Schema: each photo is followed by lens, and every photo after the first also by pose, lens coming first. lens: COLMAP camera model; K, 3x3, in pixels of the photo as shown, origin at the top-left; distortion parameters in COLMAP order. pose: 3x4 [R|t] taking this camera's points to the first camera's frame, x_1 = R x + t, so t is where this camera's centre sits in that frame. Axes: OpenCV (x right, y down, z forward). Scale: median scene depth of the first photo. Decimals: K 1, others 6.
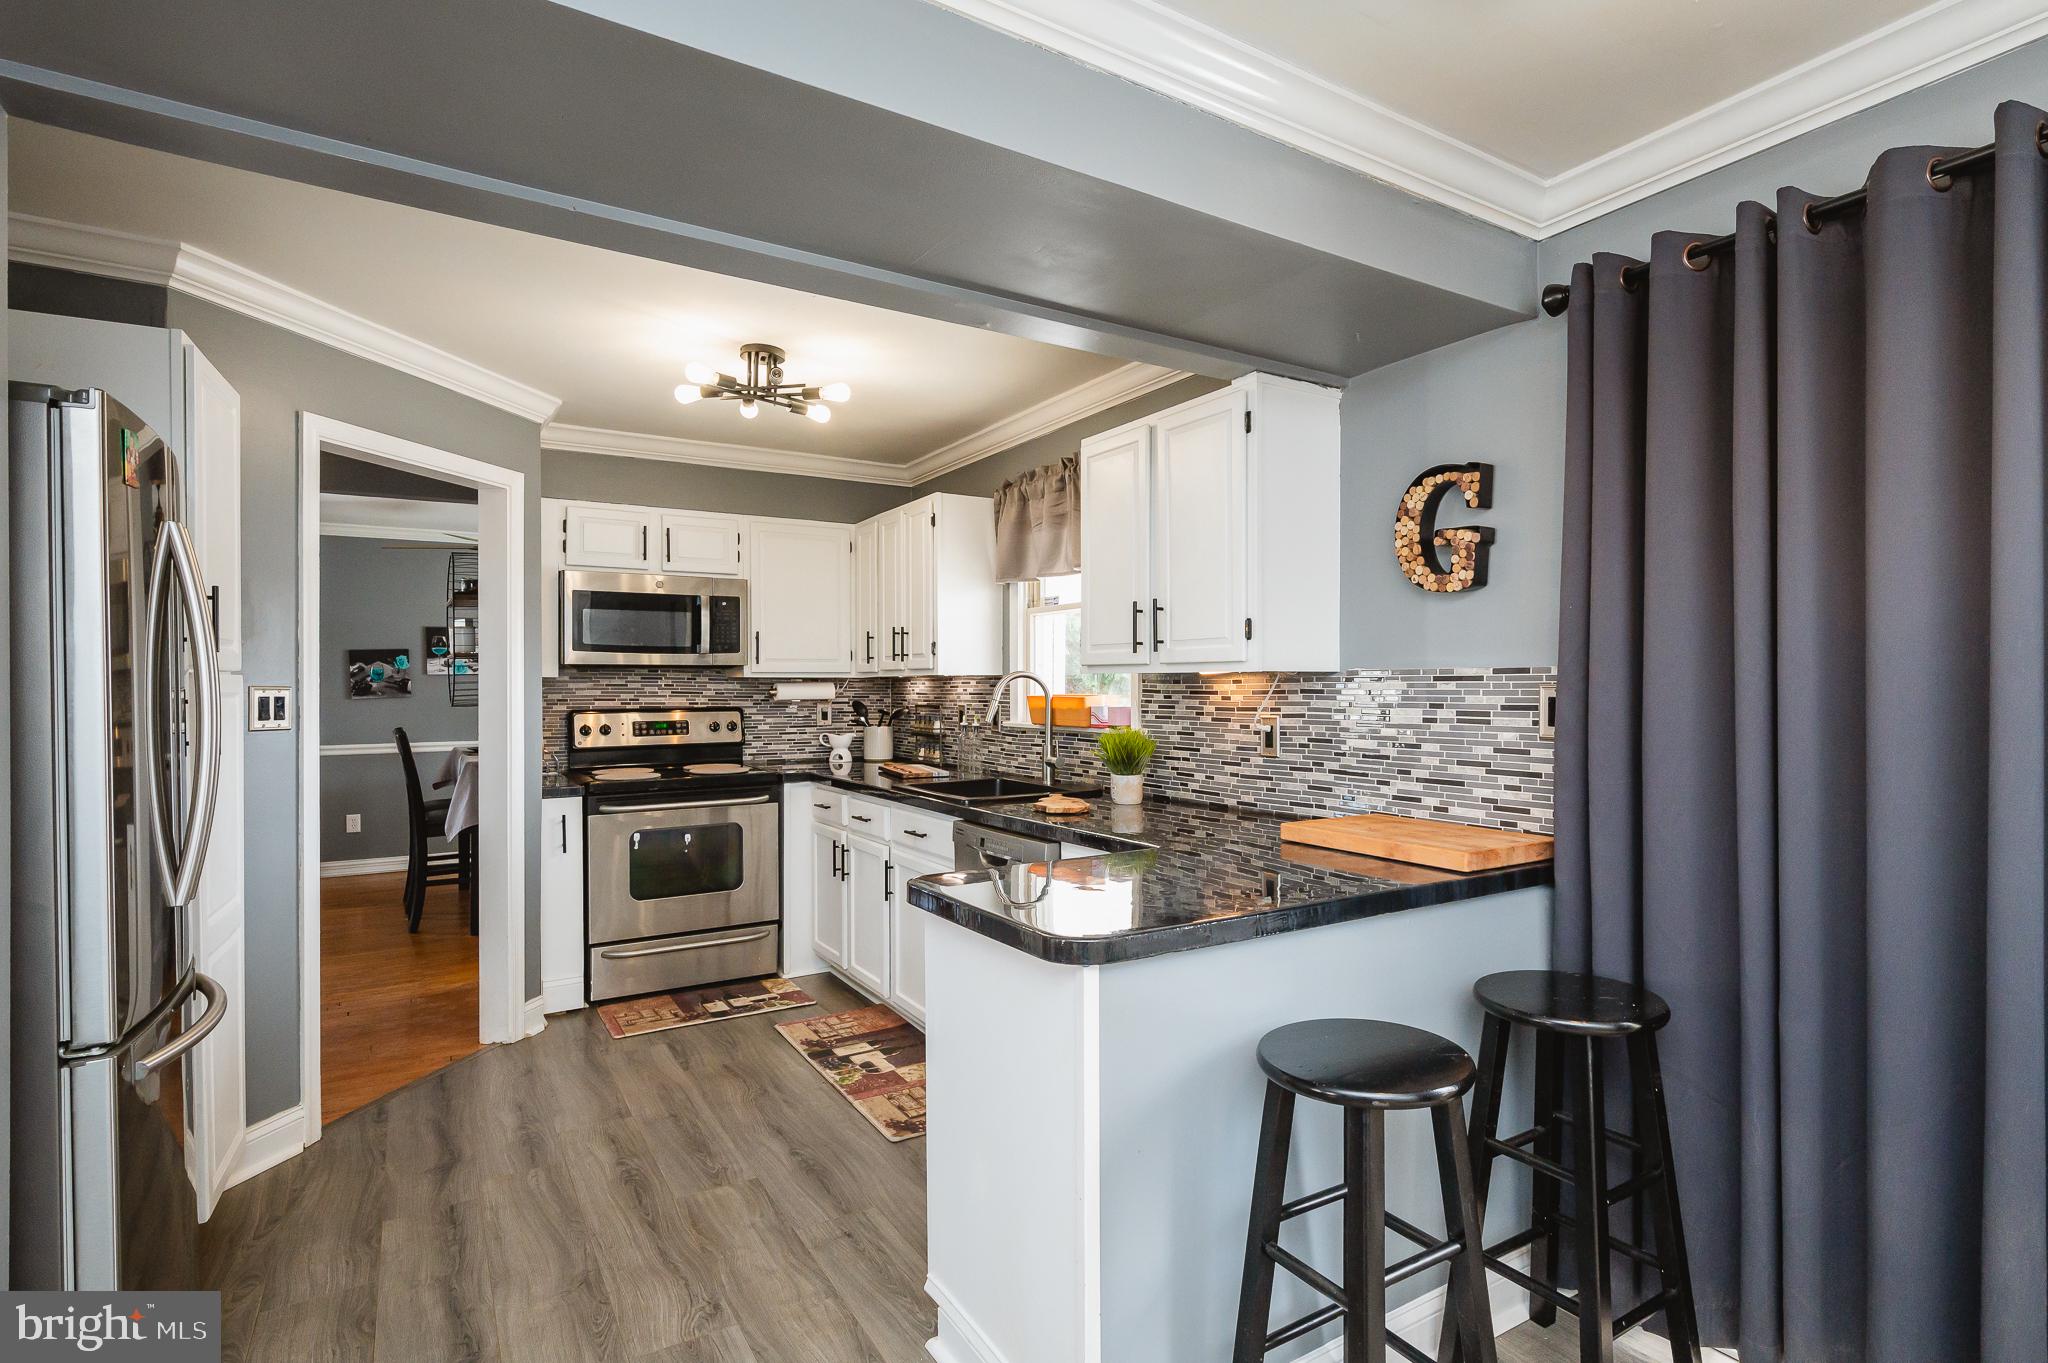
lens RADIAL K [[1046.5, 0, 1156.6], [0, 1046.5, 685.4], [0, 0, 1]] dist [0.001206, -0.000991]
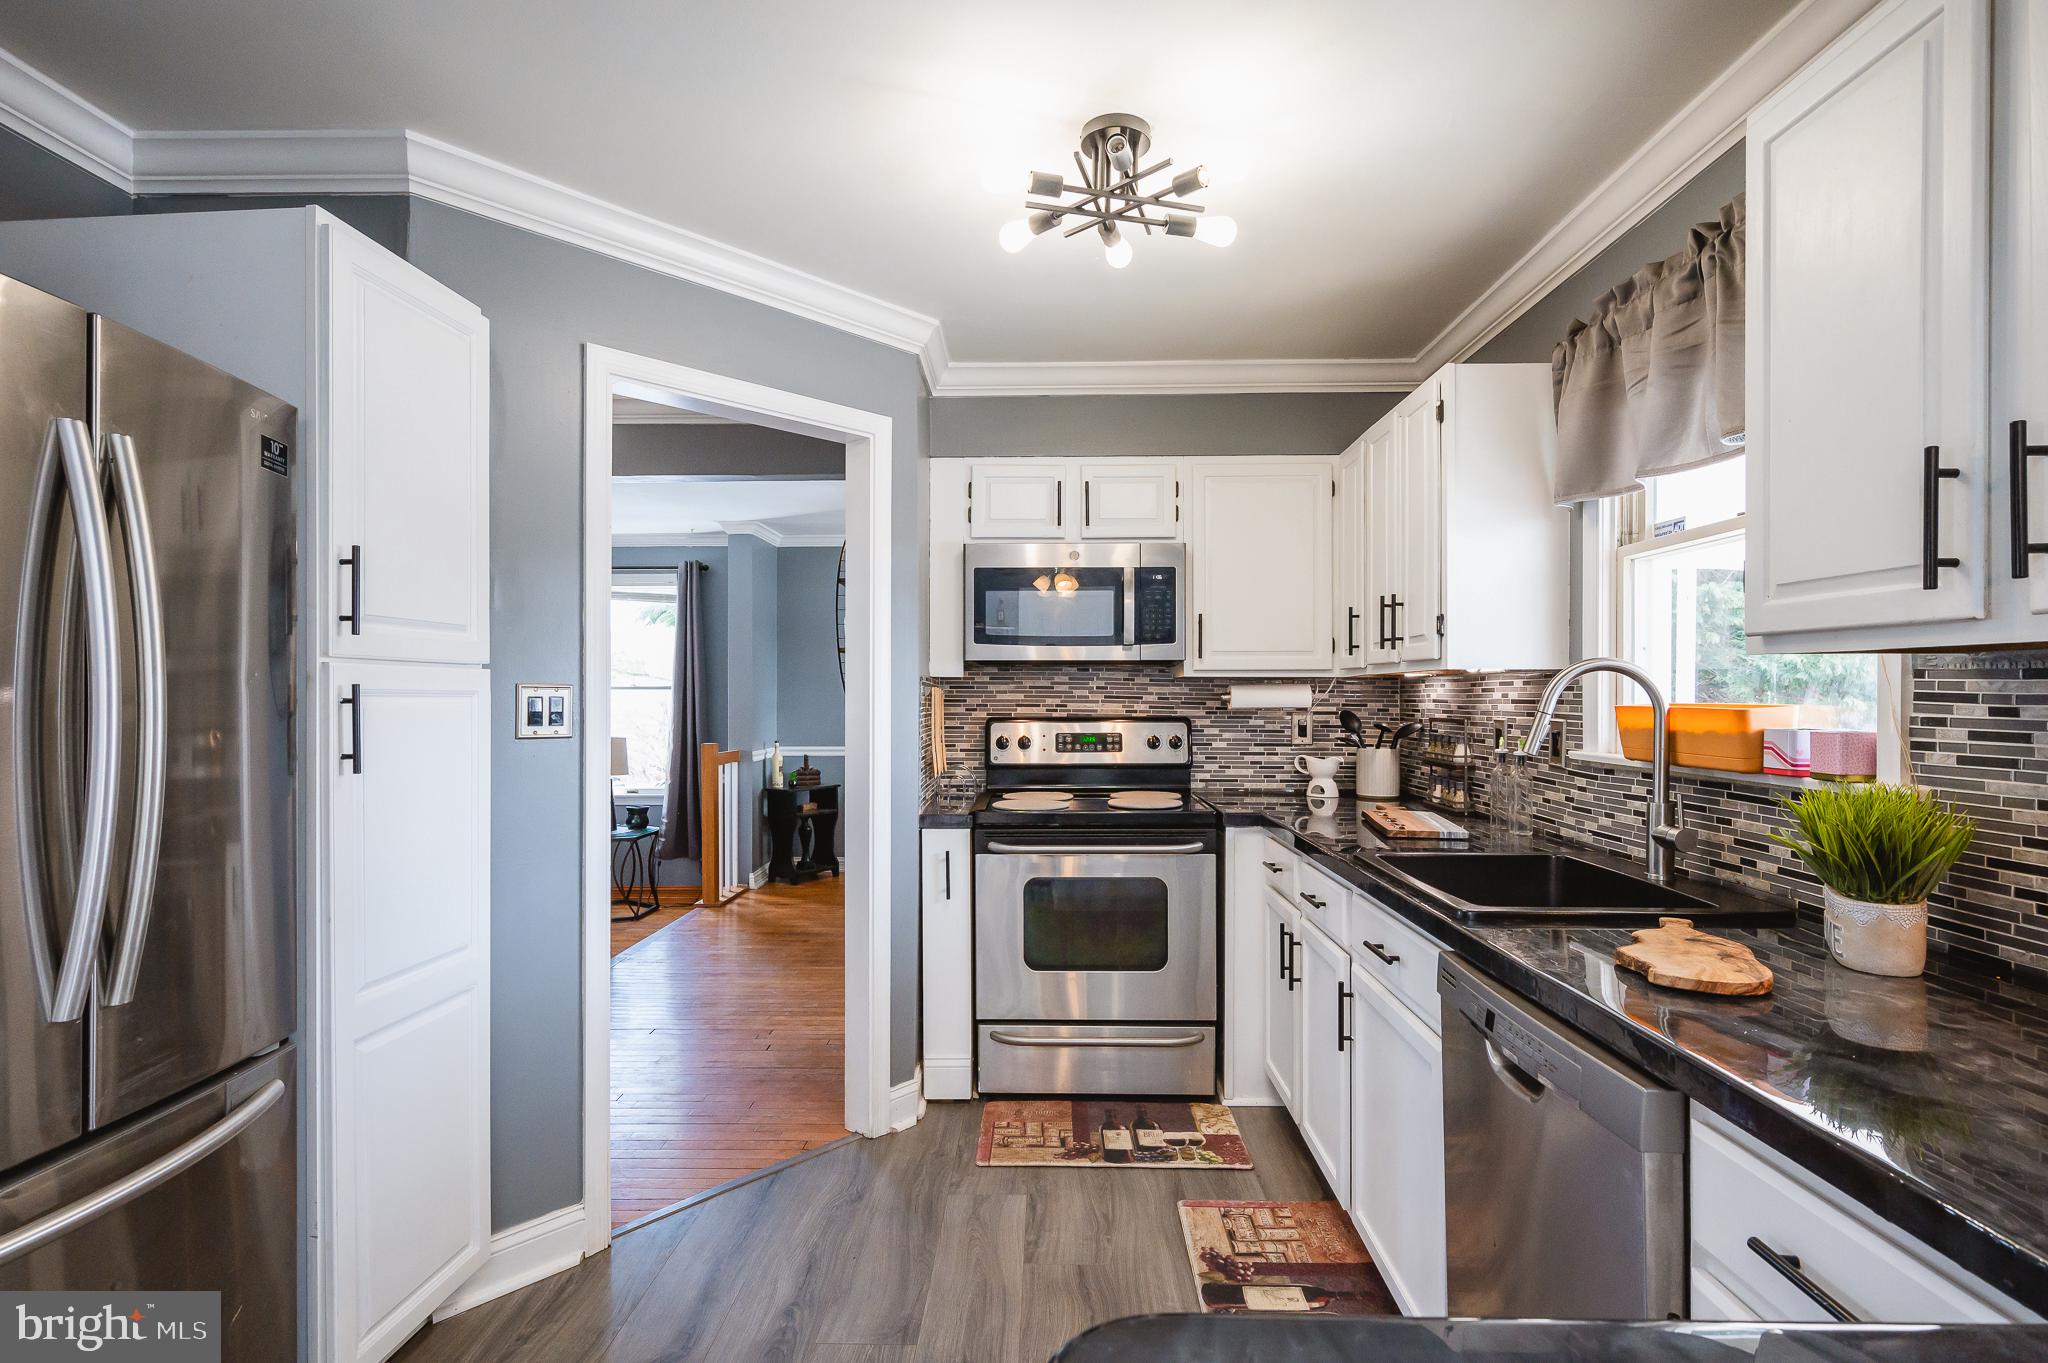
lens RADIAL K [[1046.5, 0, 1035.0], [0, 1046.5, 692.9], [0, 0, 1]] dist [0.001206, -0.000991]
pose [[0.797182, 0.002514, -0.603734, -0.038062], [-0.003108, 0.999995, 0.000059, 0.004501], [0.603731, 0.001829, 0.797186, 0.404502]]
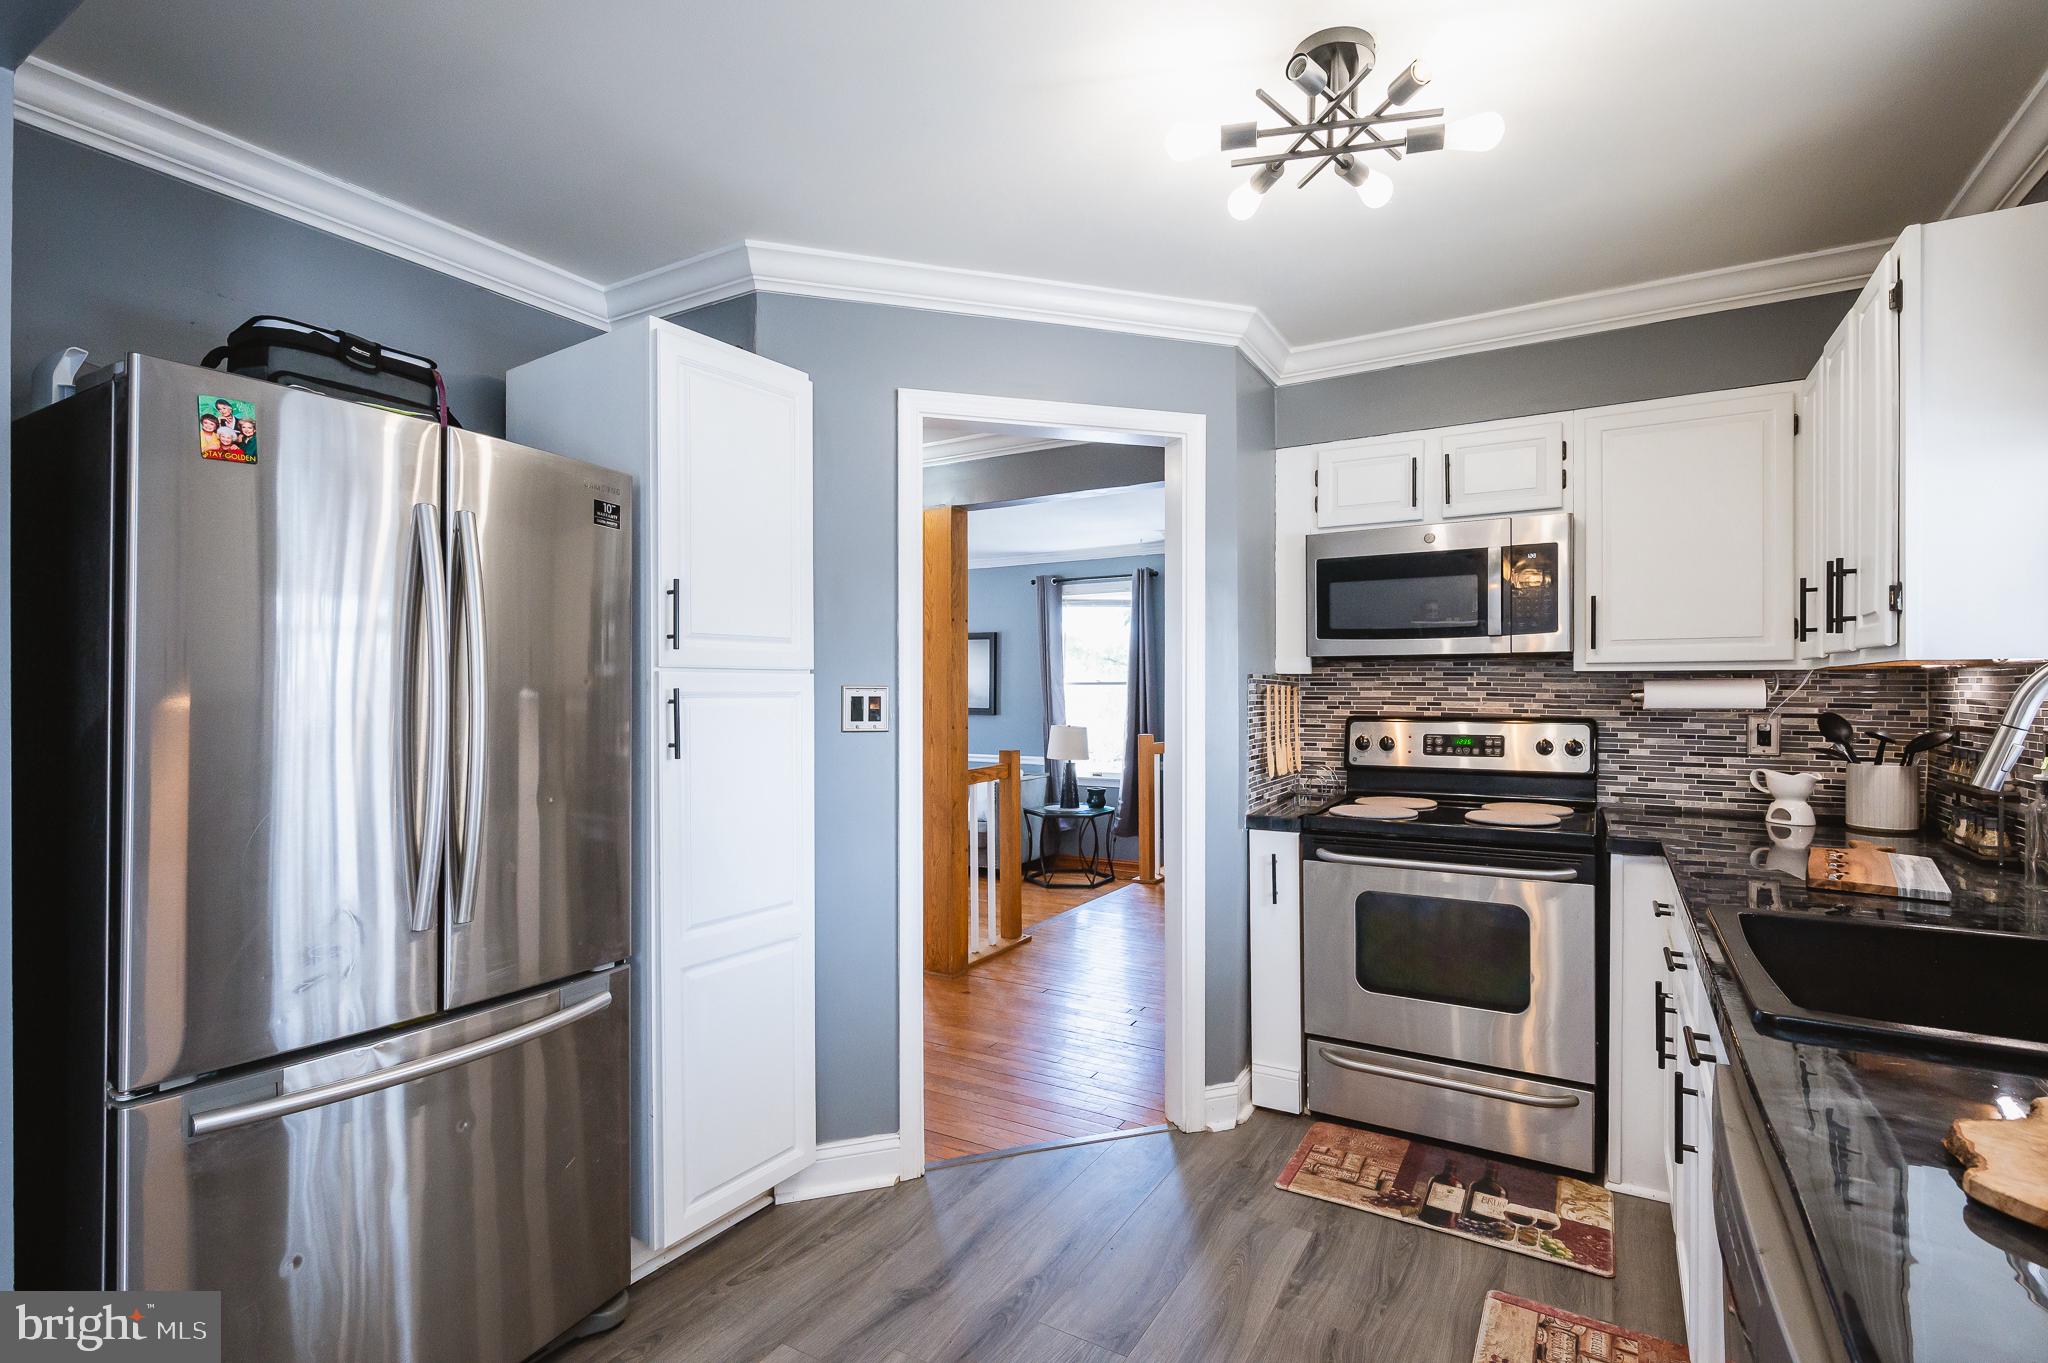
lens RADIAL K [[971.0, 0, 1030.5], [0, 971.0, 691.6], [0, 0, 1]] dist [-0.001066, 0.000120]
pose [[0.385919, 0.007168, -0.922505, 0.017268], [0.000443, 0.999968, 0.007955, -0.000400], [0.922532, -0.003479, 0.385904, 0.553379]]
